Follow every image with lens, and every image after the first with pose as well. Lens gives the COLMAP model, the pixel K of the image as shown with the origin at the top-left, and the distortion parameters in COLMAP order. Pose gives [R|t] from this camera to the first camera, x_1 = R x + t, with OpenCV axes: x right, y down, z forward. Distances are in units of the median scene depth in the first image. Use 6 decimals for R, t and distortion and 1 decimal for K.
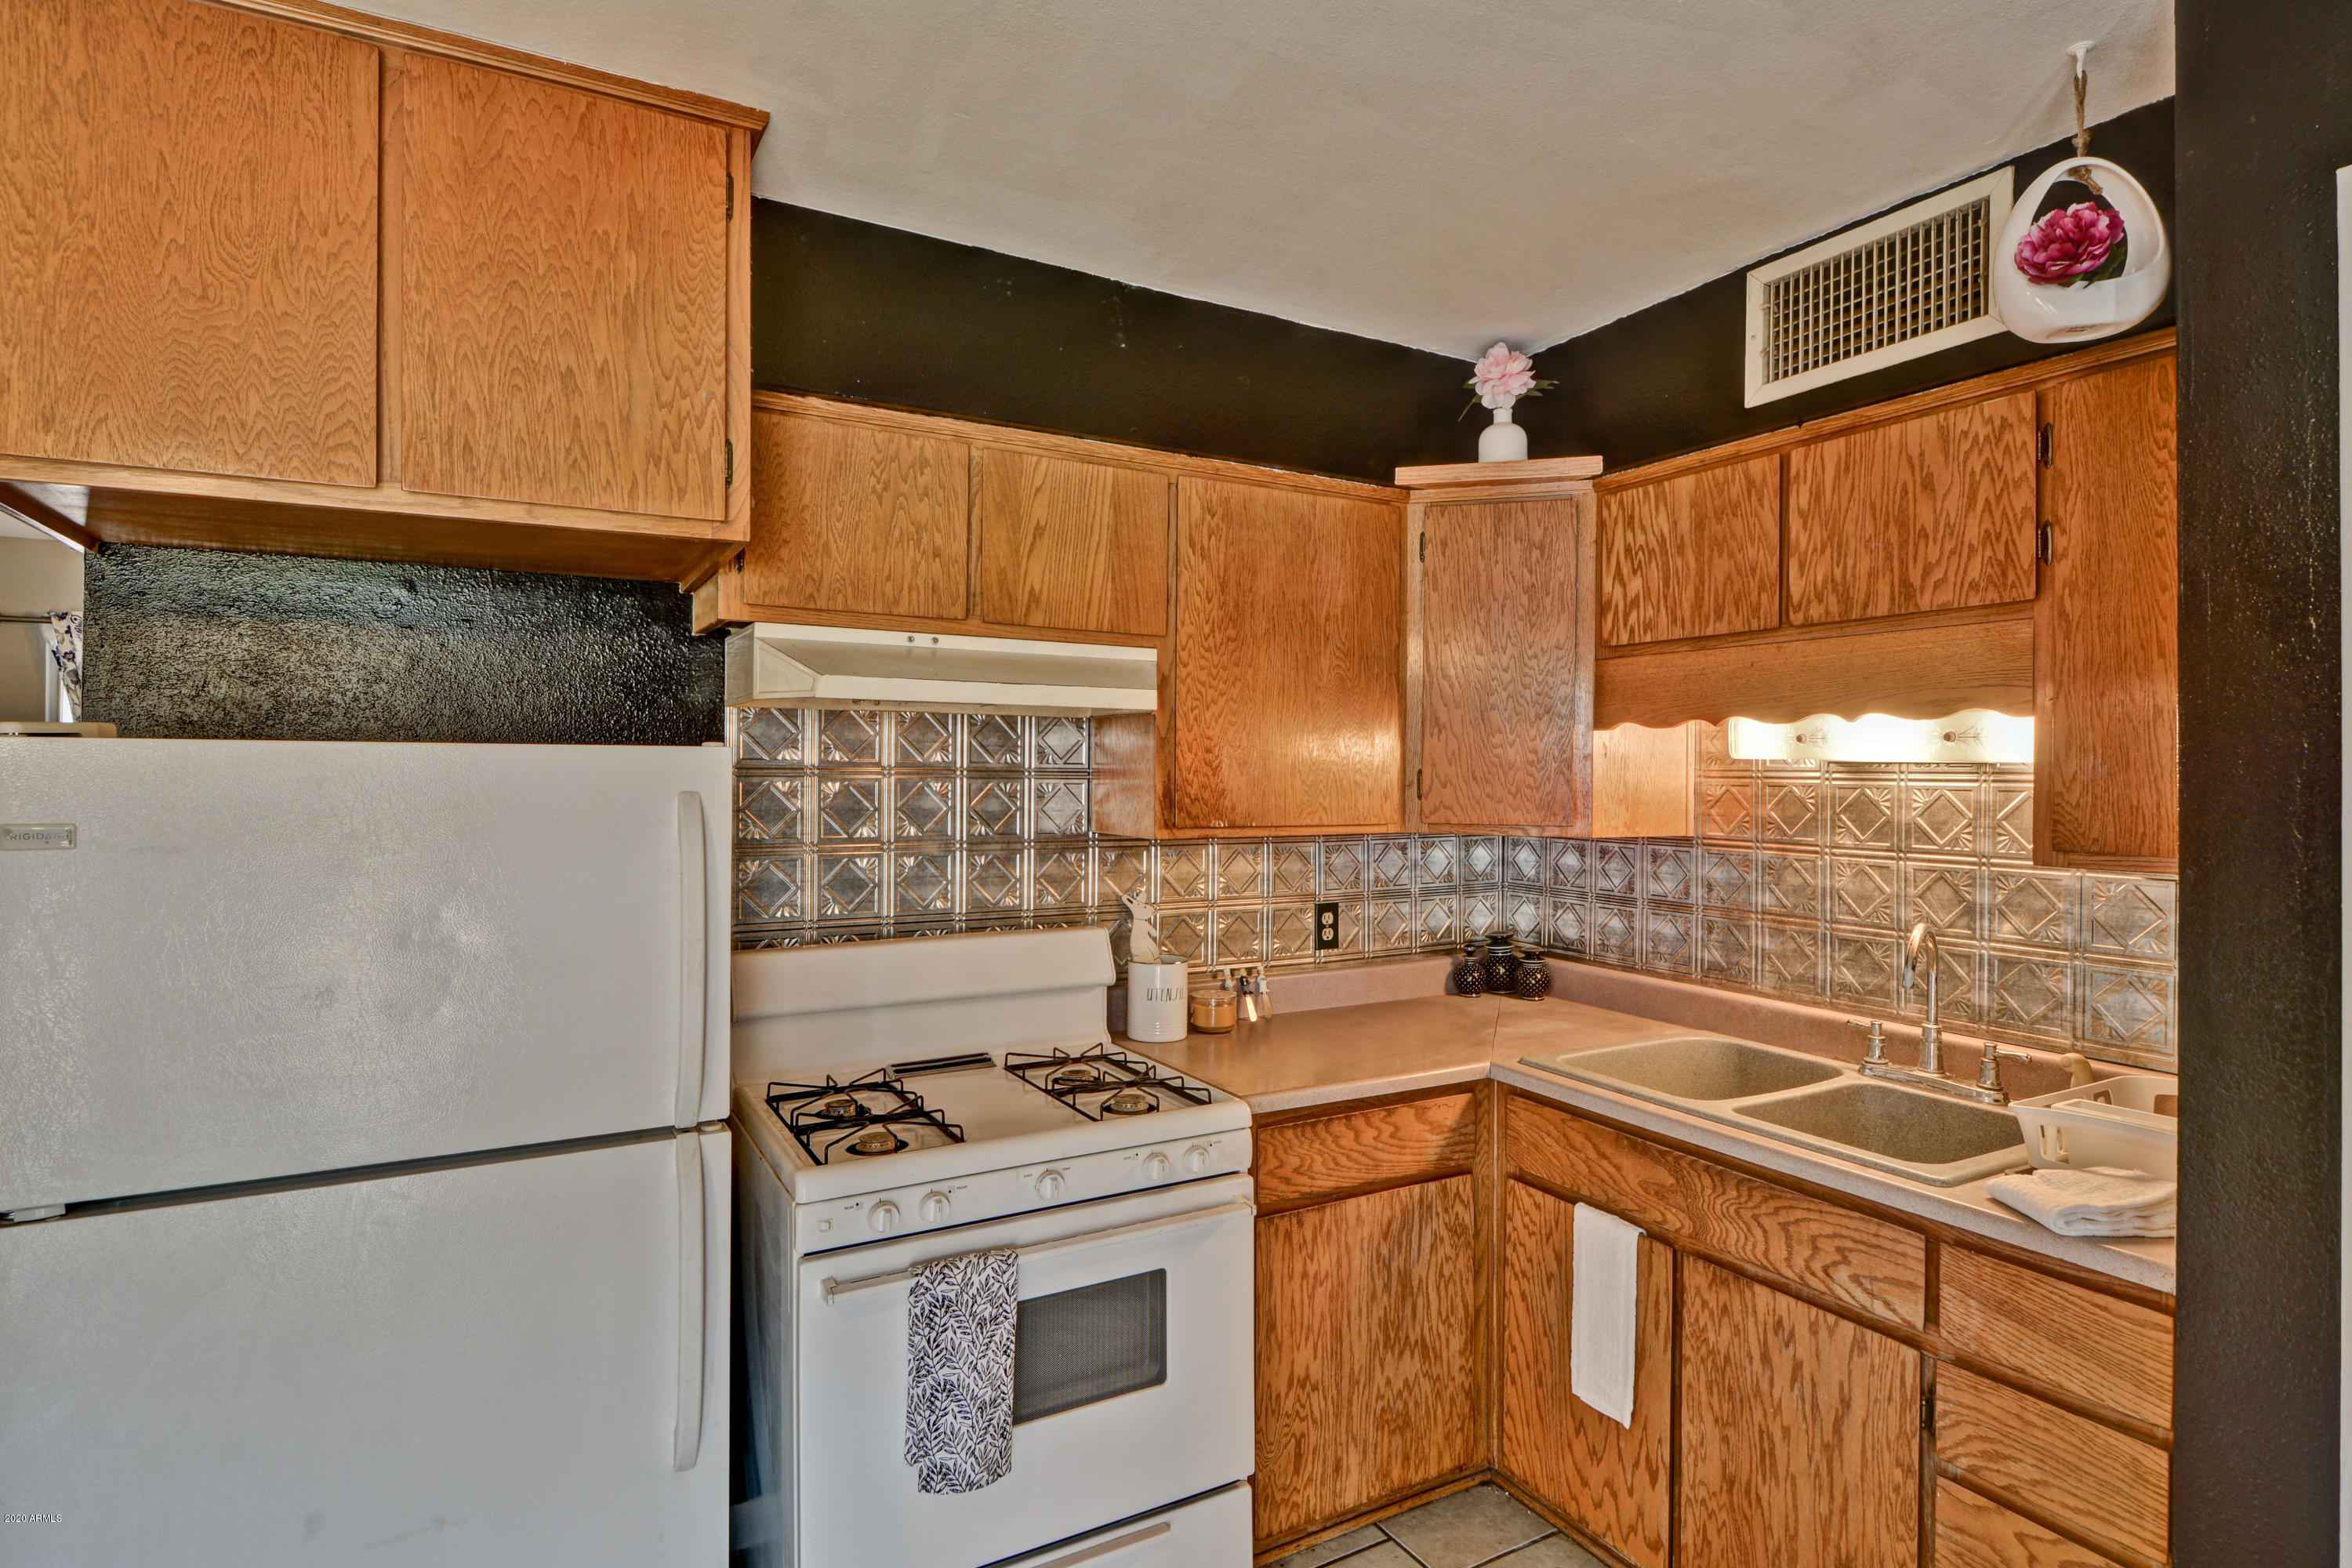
lens RADIAL K [[1233.2, 0, 1206.4], [0, 1233.2, 773.9], [0, 0, 1]] dist [0.001610, -0.004547]
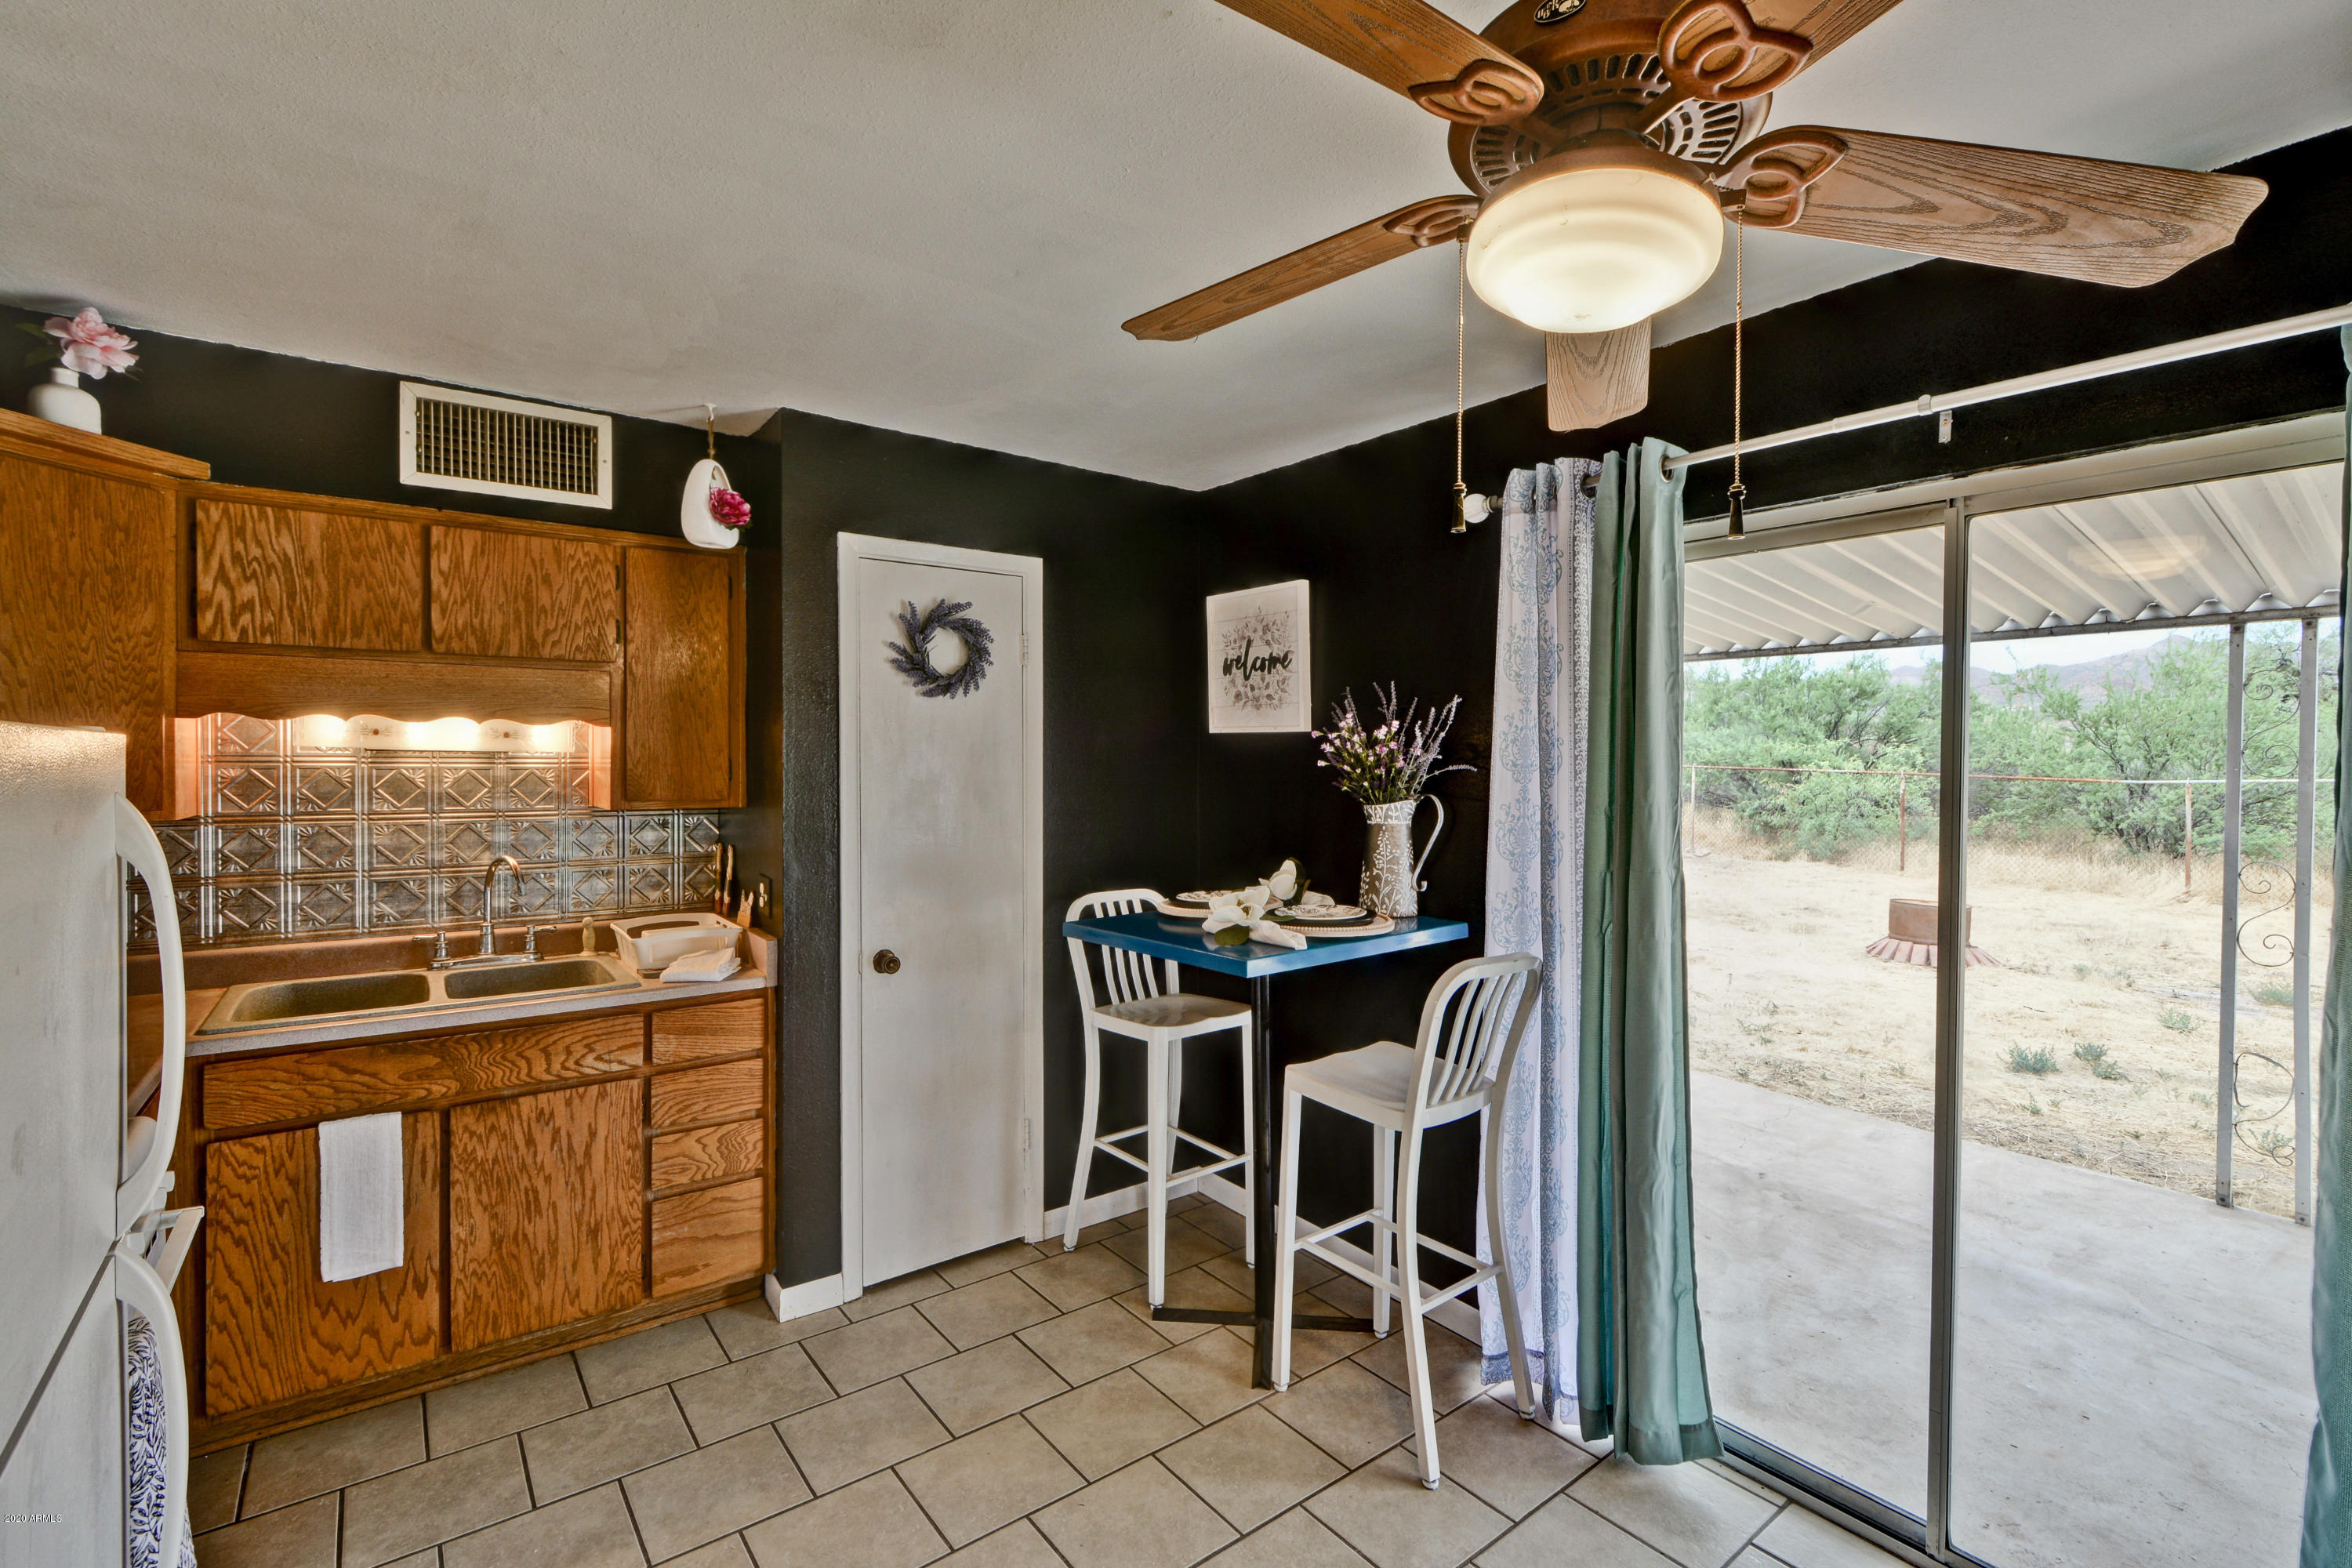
lens RADIAL K [[1044.2, 0, 1194.5], [0, 1044.2, 777.0], [0, 0, 1]] dist [0.014172, -0.005537]
pose [[-0.135754, -0.022773, 0.990481, -0.861392], [-0.002798, 0.999741, 0.022602, -0.009341], [-0.990739, 0.000297, -0.135782, 0.329329]]
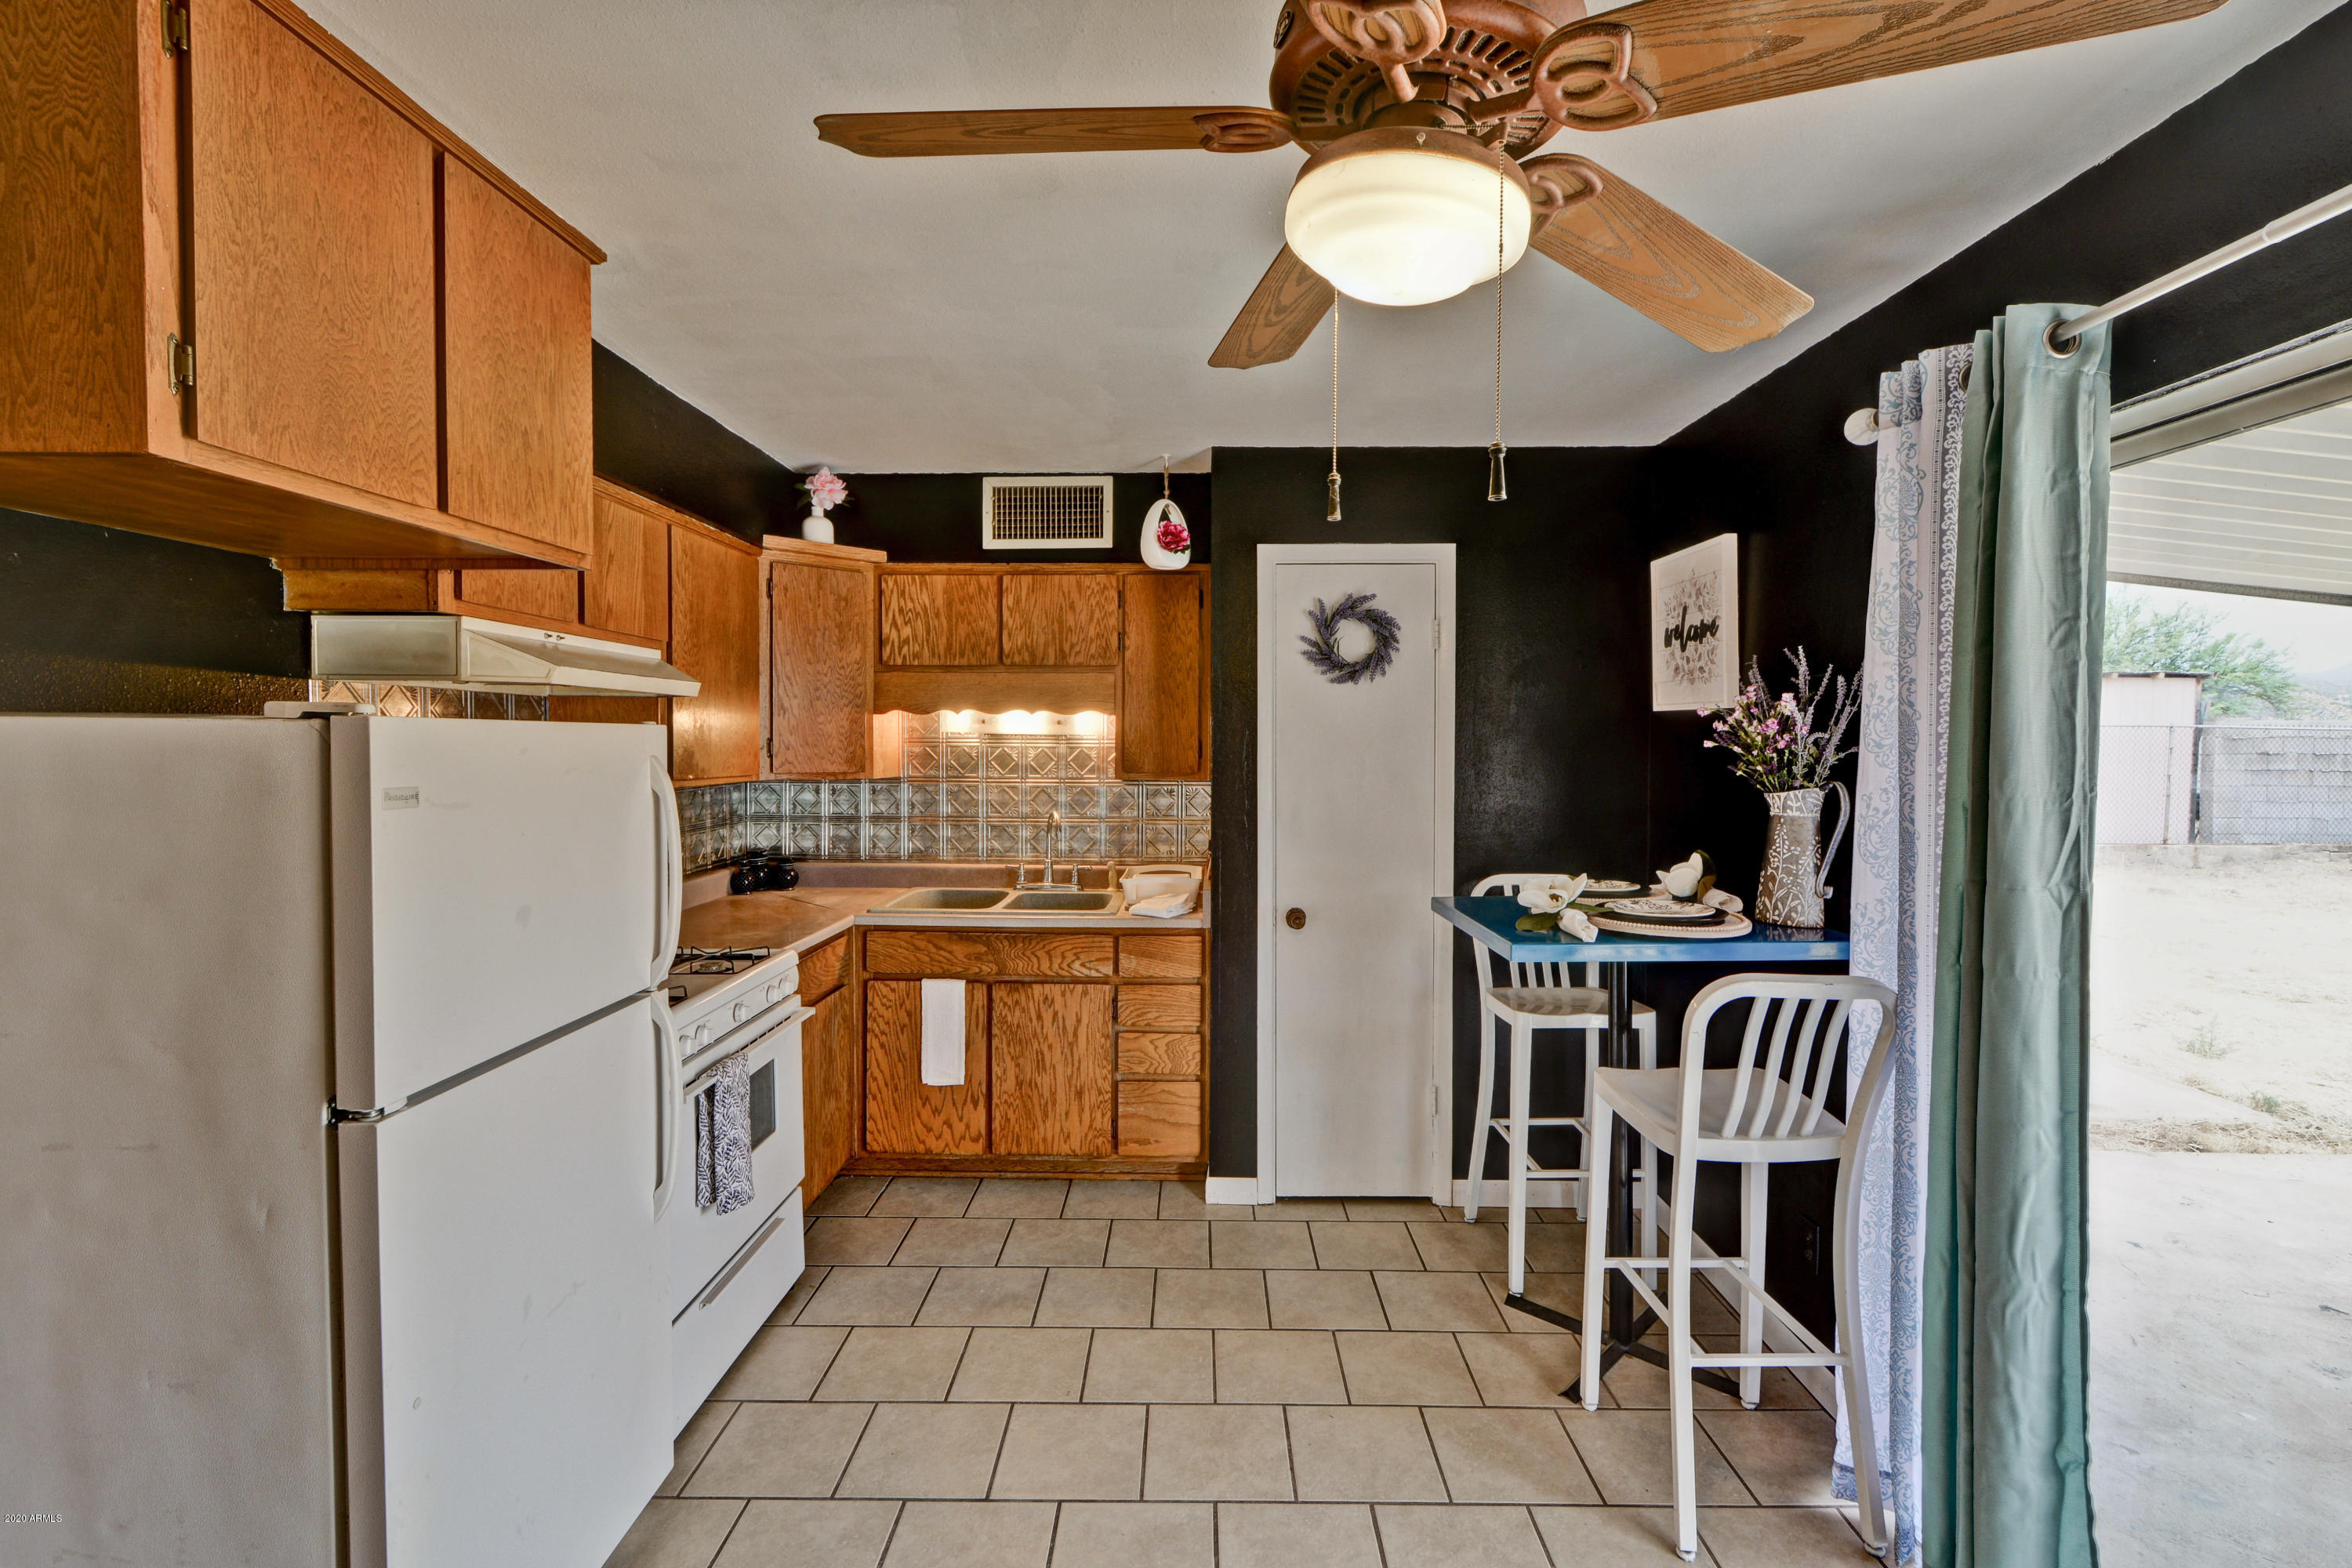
lens RADIAL K [[1044.2, 0, 1220.0], [0, 1044.2, 778.9], [0, 0, 1]] dist [0.014172, -0.005537]
pose [[0.493142, -0.035547, 0.869222, -0.859672], [0.001107, 0.999190, 0.040234, -0.005464], [-0.869948, -0.018879, 0.492782, -0.134503]]
